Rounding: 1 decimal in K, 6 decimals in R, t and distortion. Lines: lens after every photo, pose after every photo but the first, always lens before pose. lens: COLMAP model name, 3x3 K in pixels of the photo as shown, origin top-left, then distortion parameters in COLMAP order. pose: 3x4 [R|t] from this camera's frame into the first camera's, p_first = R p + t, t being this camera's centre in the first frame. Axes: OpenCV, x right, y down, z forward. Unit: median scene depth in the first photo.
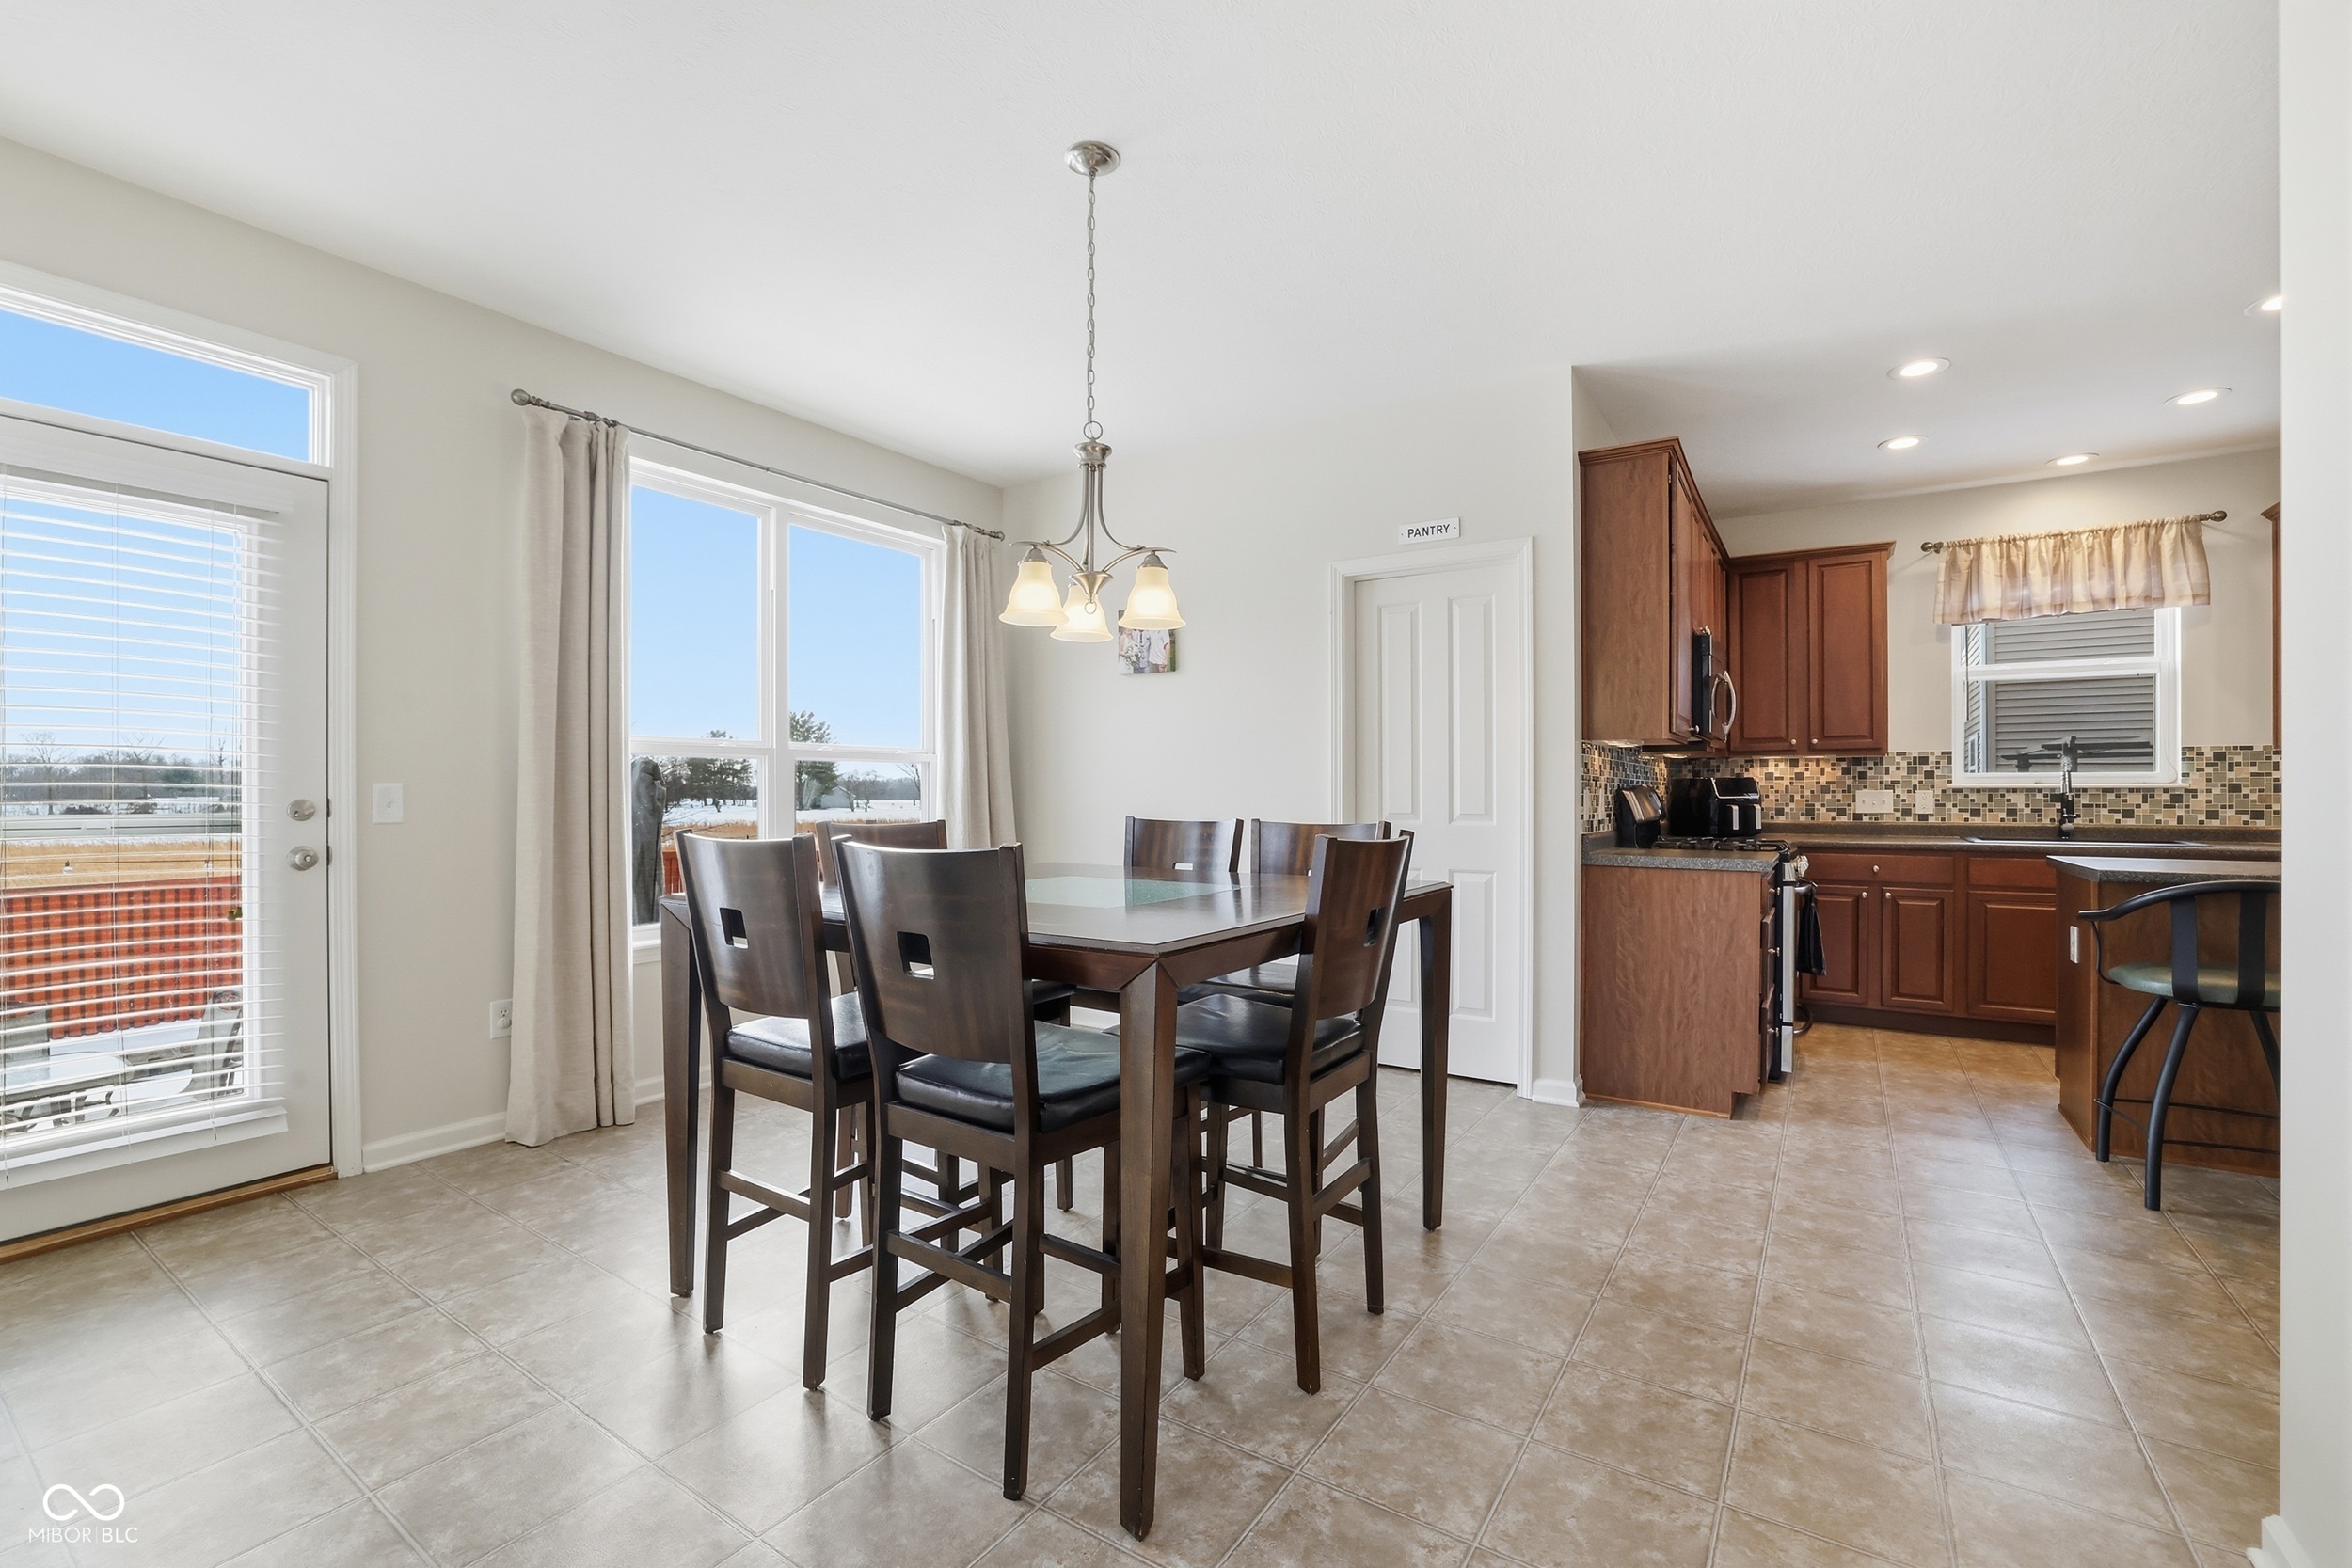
lens RADIAL K [[1013.7, 0, 1179.8], [0, 1013.7, 793.9], [0, 0, 1]] dist [-0.049259, 0.019466]
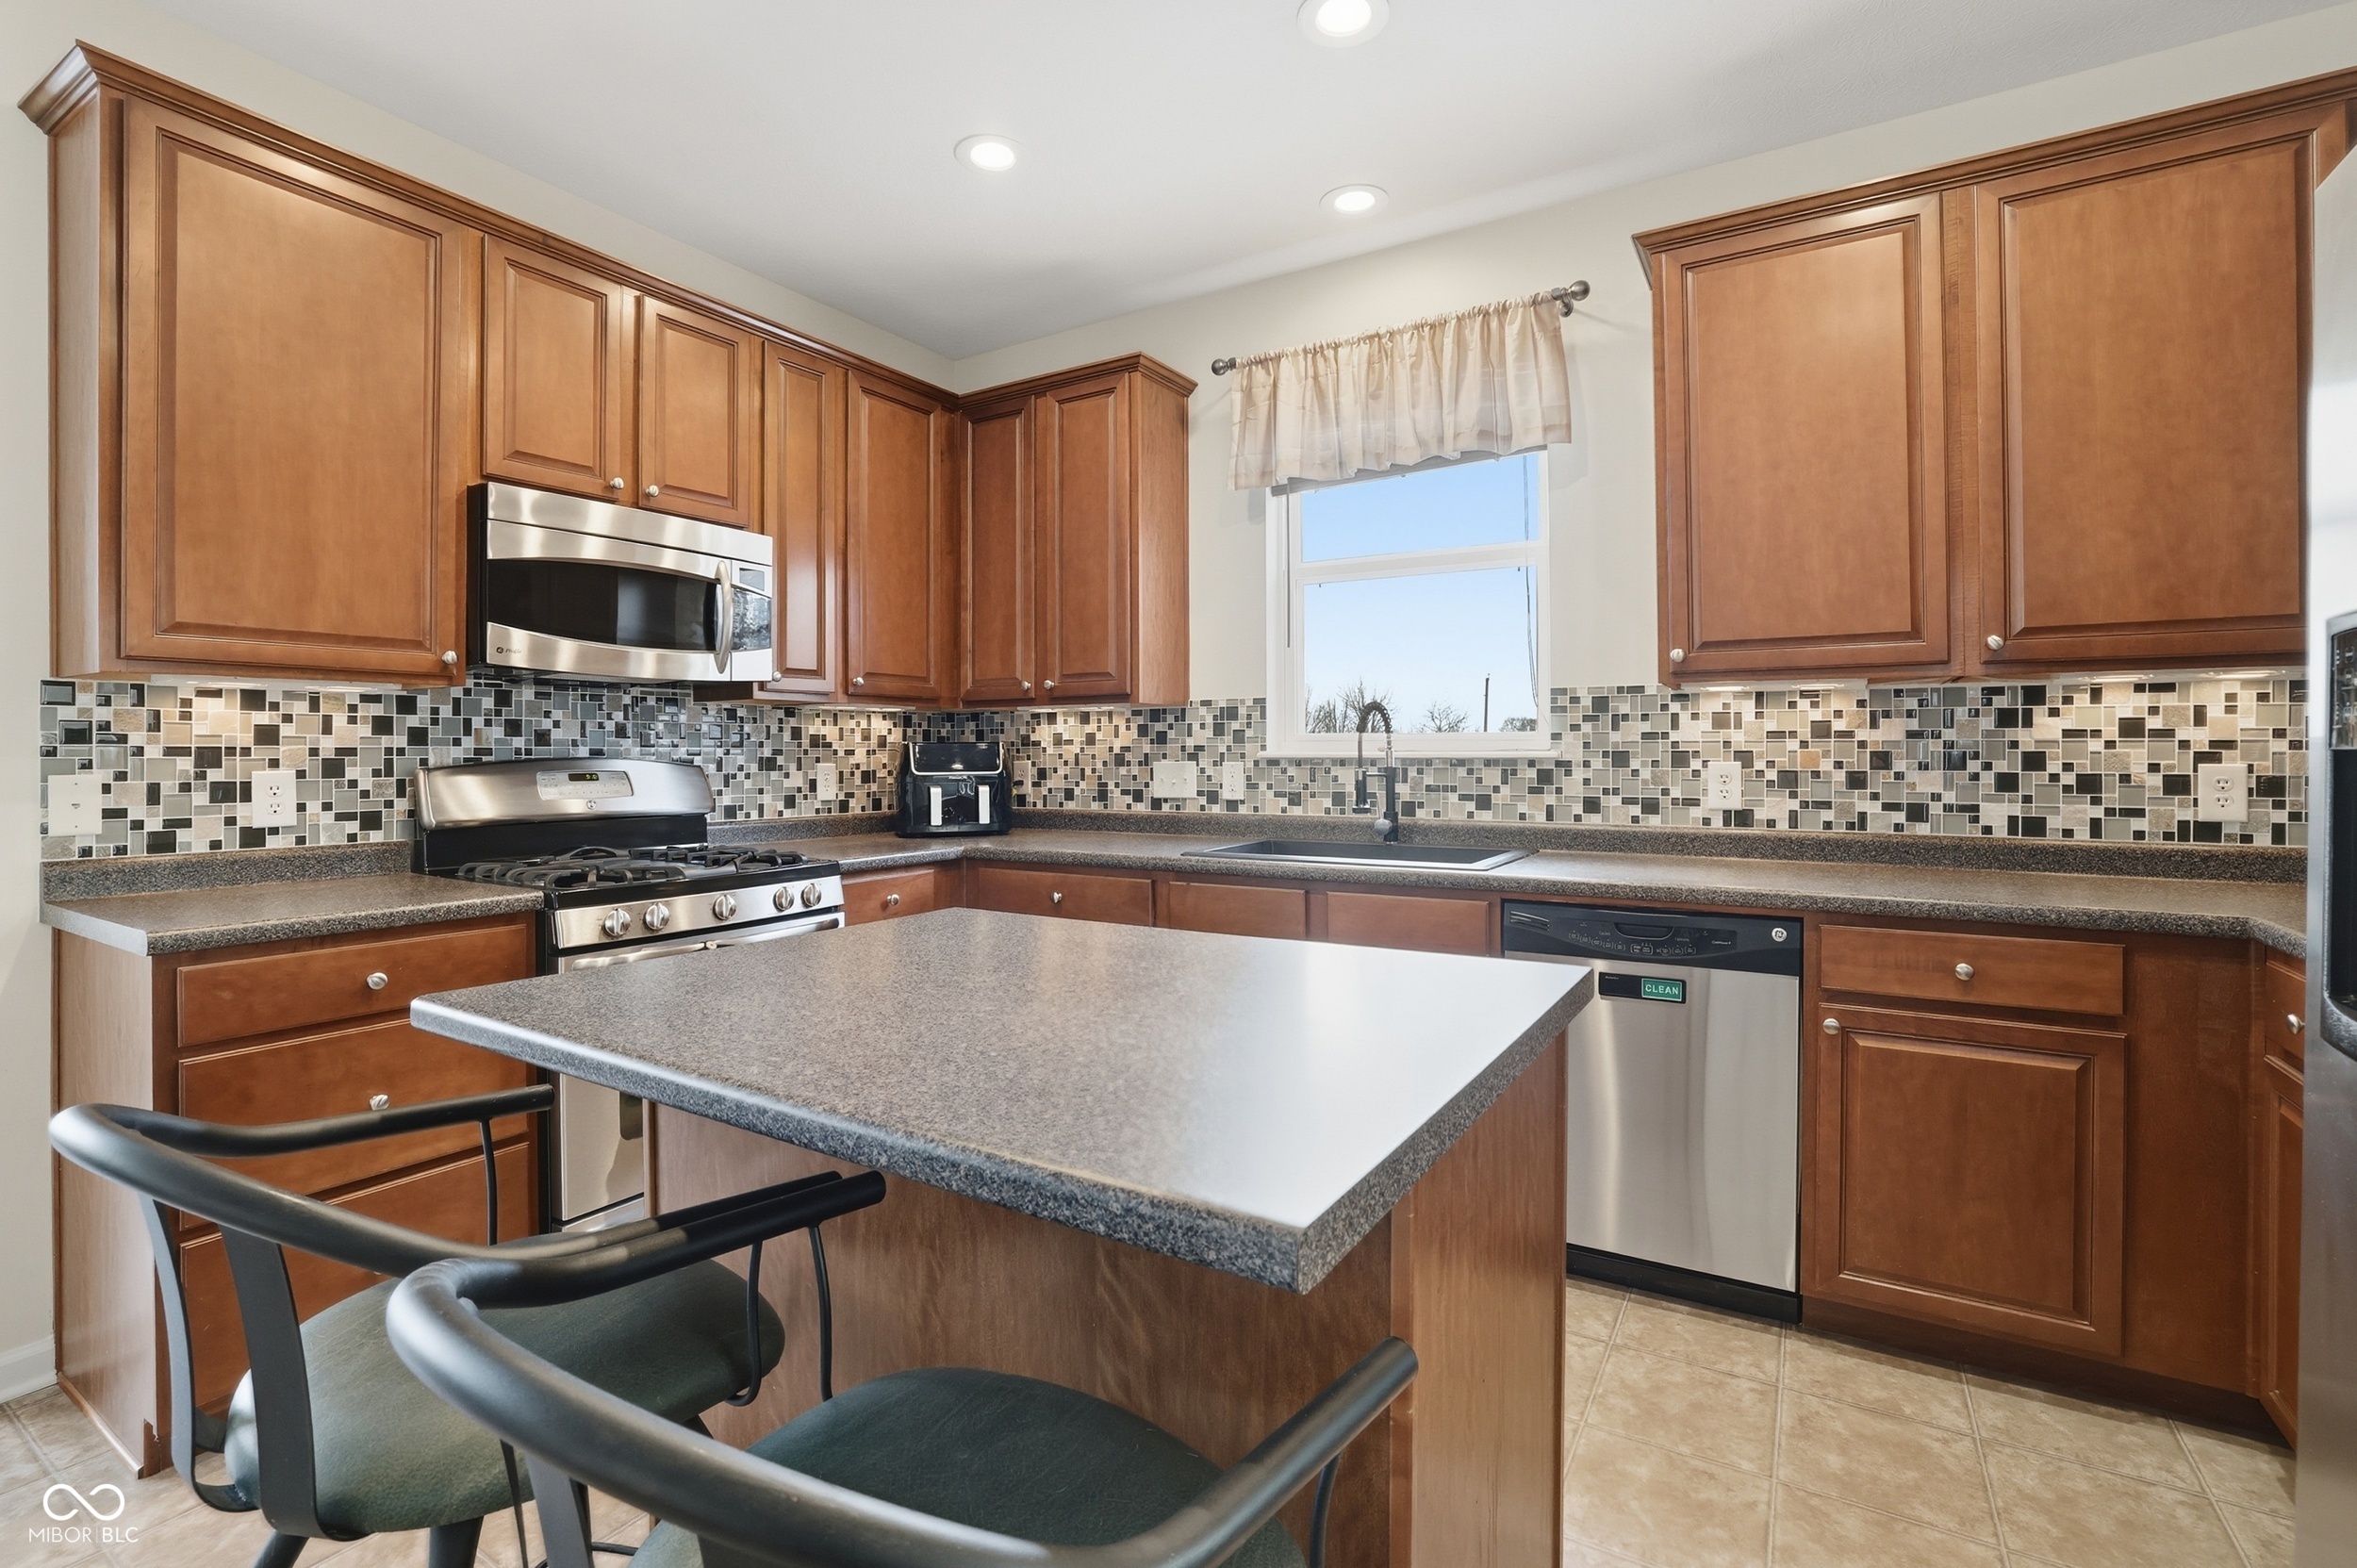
lens RADIAL K [[1078.2, 0, 1173.4], [0, 1078.2, 742.4], [0, 0, 1]] dist [-0.045287, 0.021507]
pose [[0.999696, -0.002958, 0.024488, 0.744732], [0.003185, 0.999952, -0.009237, -0.010249], [-0.024460, 0.009312, 0.999657, 0.351950]]
